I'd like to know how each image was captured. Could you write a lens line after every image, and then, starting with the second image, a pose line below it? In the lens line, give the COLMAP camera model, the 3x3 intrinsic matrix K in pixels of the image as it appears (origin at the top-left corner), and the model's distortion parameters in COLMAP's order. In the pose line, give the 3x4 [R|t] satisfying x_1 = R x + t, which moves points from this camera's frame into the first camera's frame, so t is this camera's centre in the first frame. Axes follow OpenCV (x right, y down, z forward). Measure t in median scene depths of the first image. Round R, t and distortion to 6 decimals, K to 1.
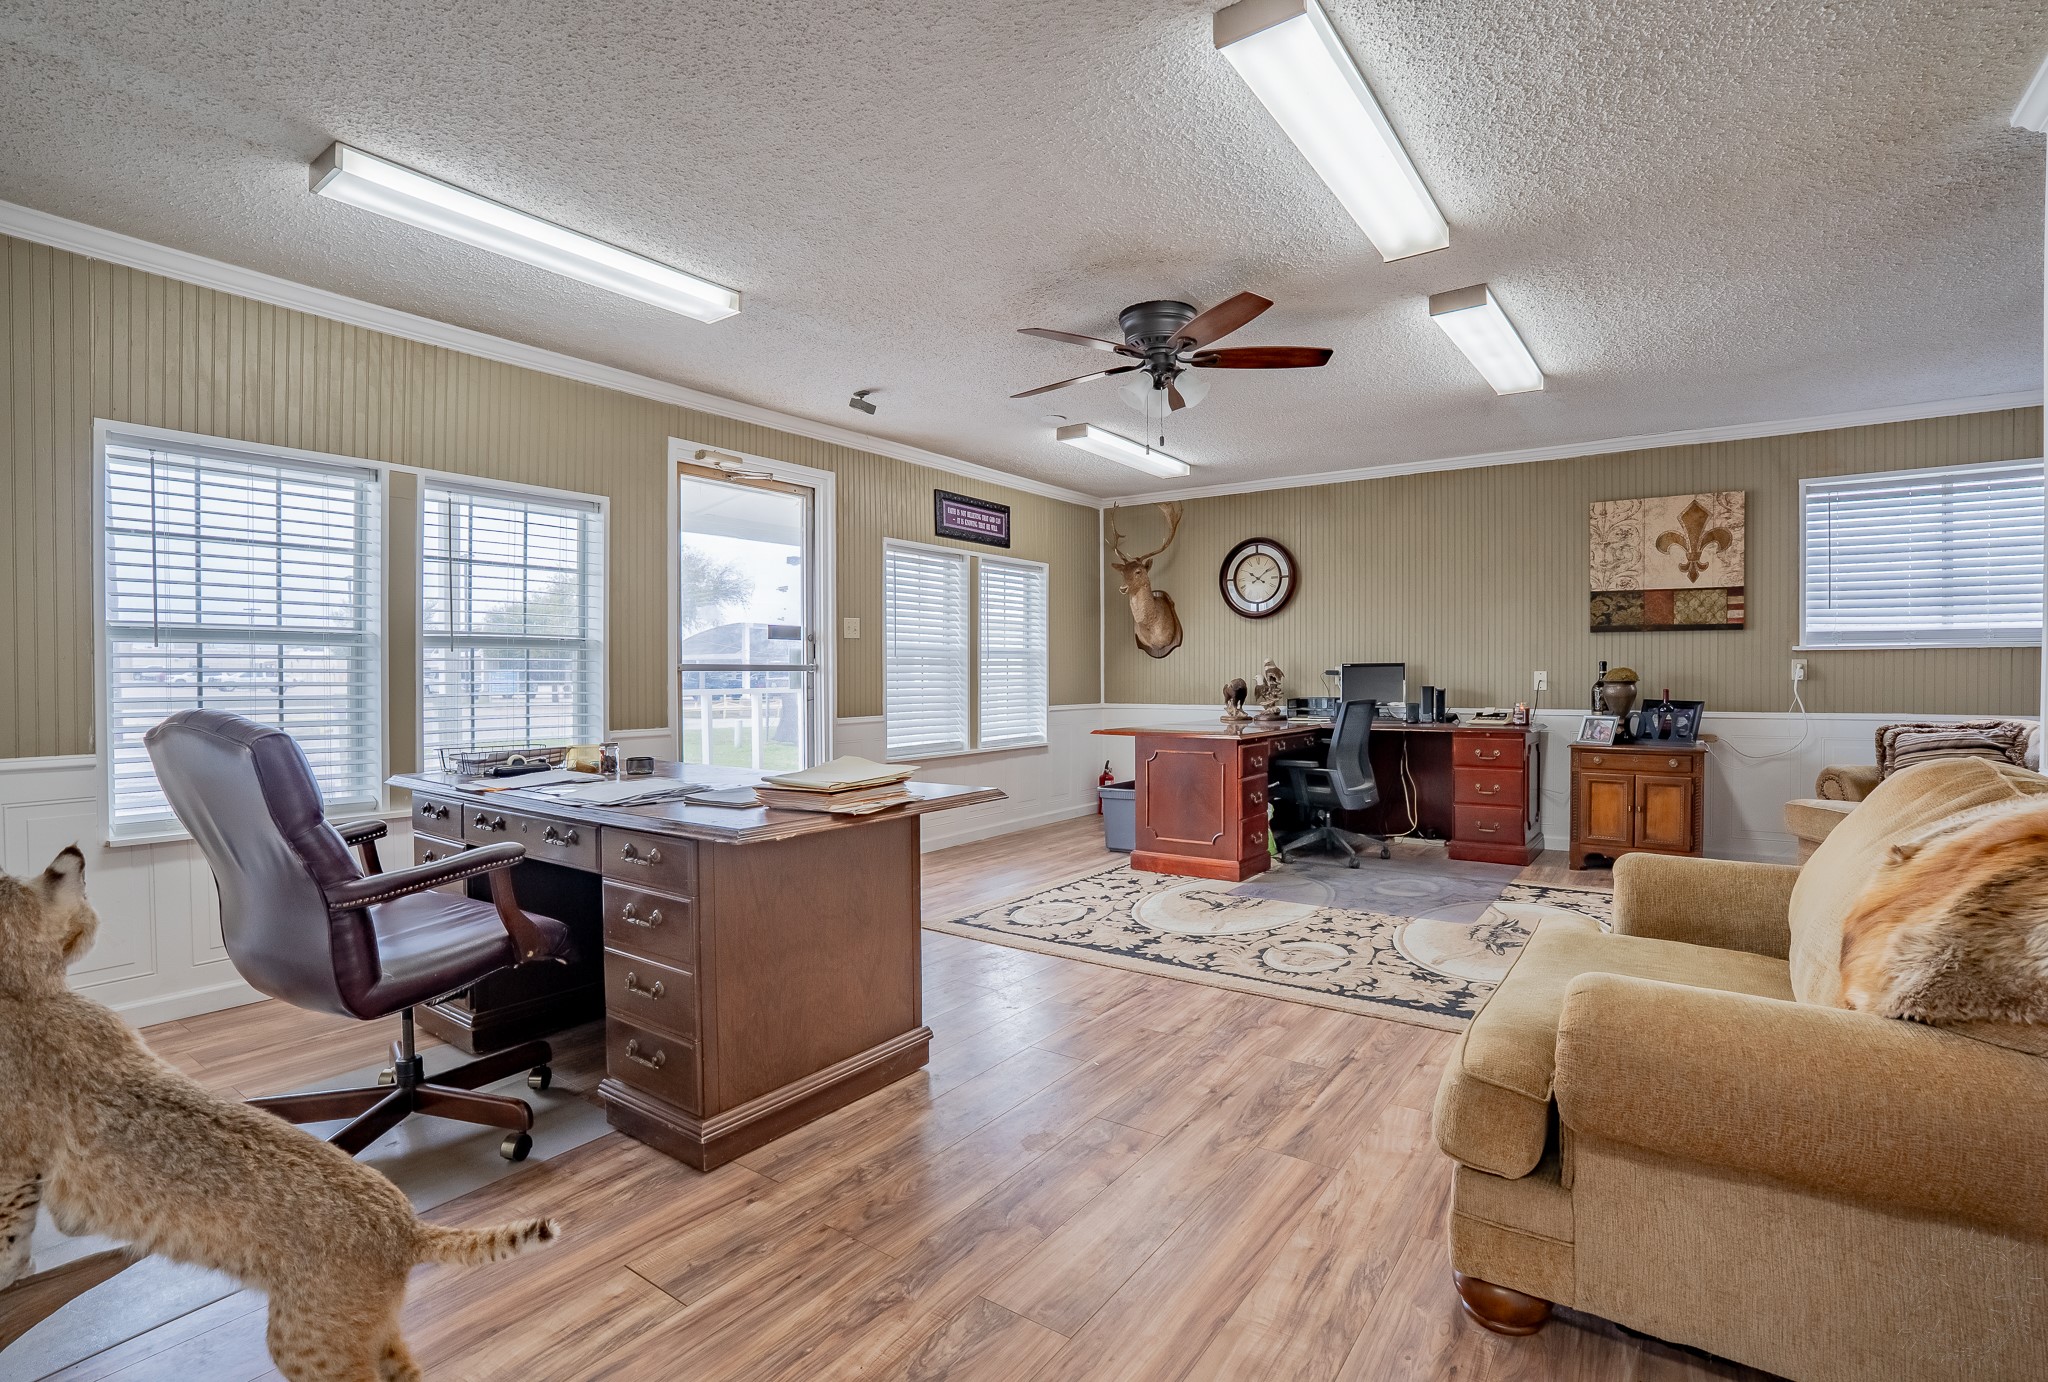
lens RADIAL K [[960.5, 0, 1024.0], [0, 960.5, 691.0], [0, 0, 1]] dist [-0.069926, 0.025980]
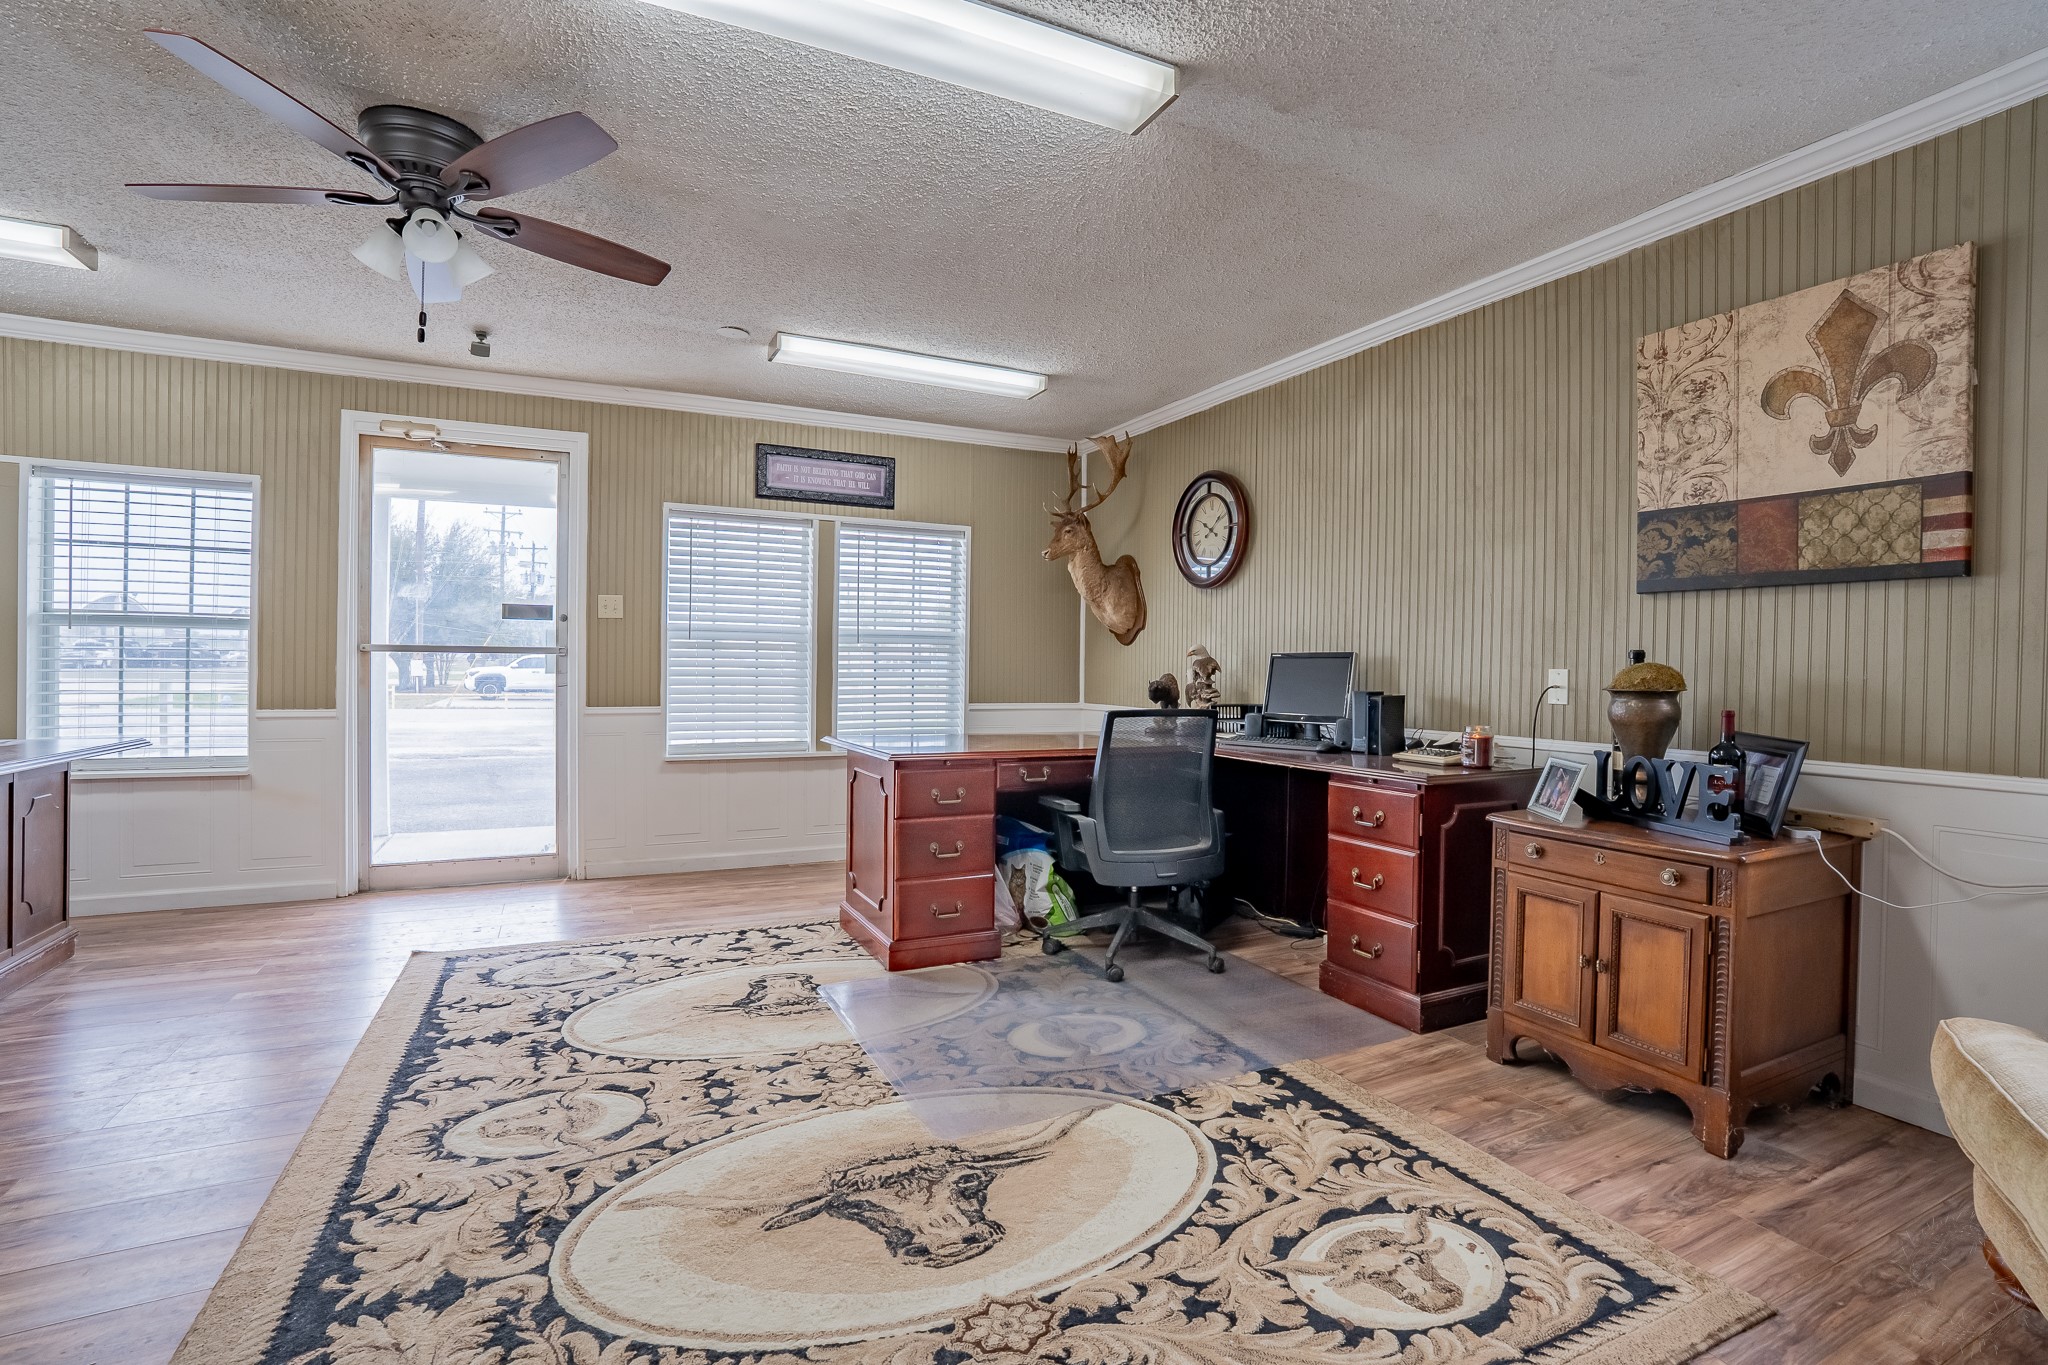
lens RADIAL K [[938.0, 0, 1024.0], [0, 938.0, 682.5], [0, 0, 1]] dist [-0.067695, 0.022859]
pose [[0.880421, 0.024478, -0.473560, 0.582715], [-0.025190, 0.999671, 0.004840, -0.009113], [0.473523, 0.007668, 0.880748, 0.437676]]
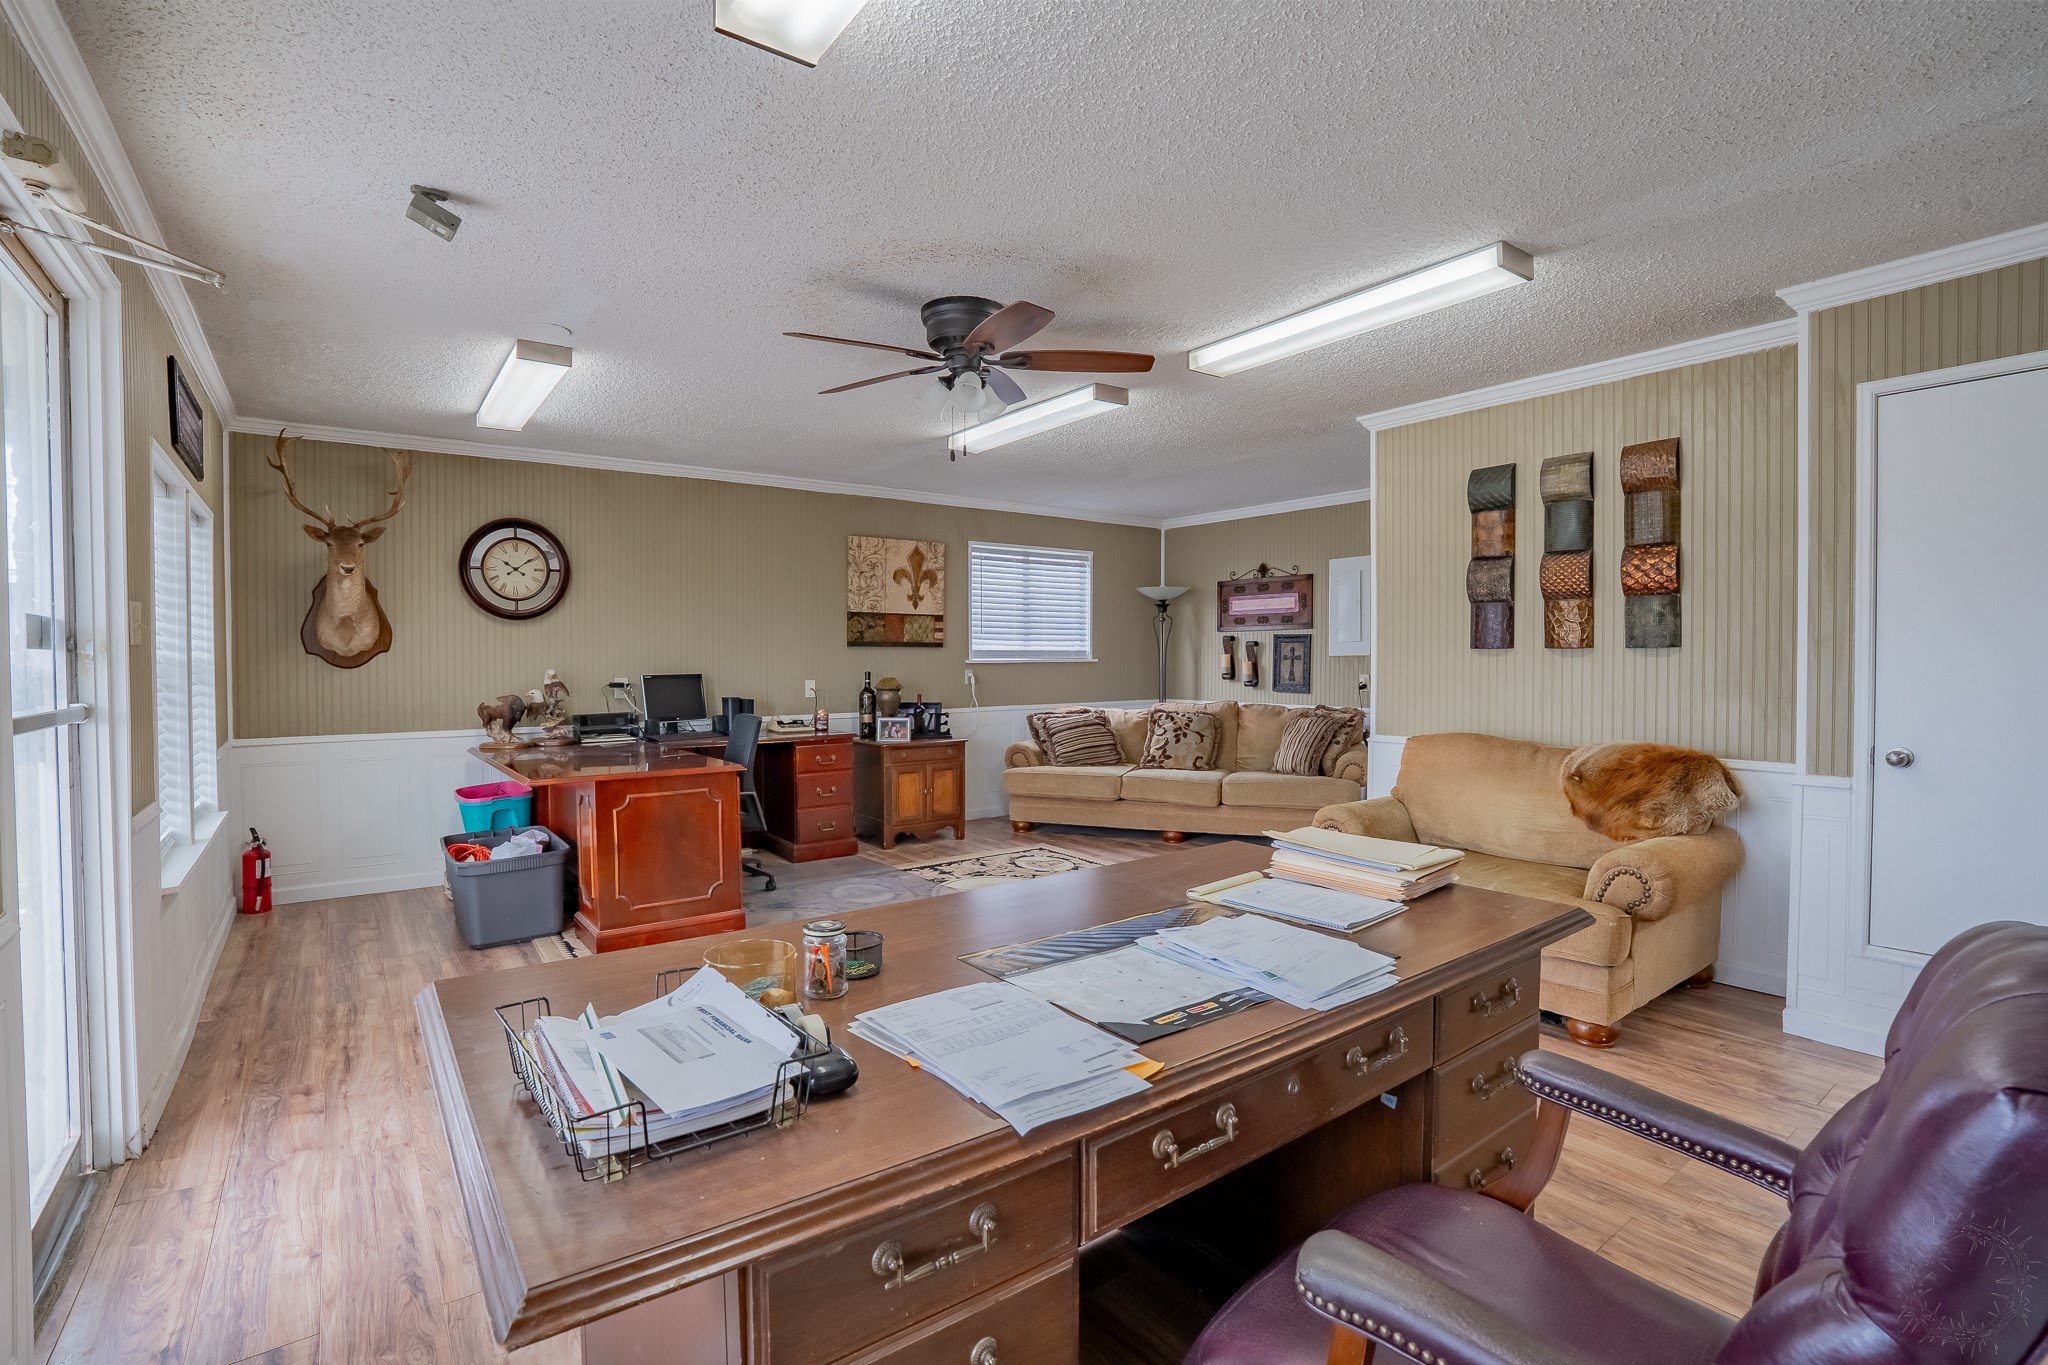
lens RADIAL K [[938.0, 0, 1024.0], [0, 938.0, 682.5], [0, 0, 1]] dist [-0.067695, 0.022859]
pose [[0.315879, -0.021228, 0.948562, -0.460417], [0.020123, 0.999675, 0.015671, -0.033869], [-0.948586, 0.014137, 0.316203, 0.455689]]
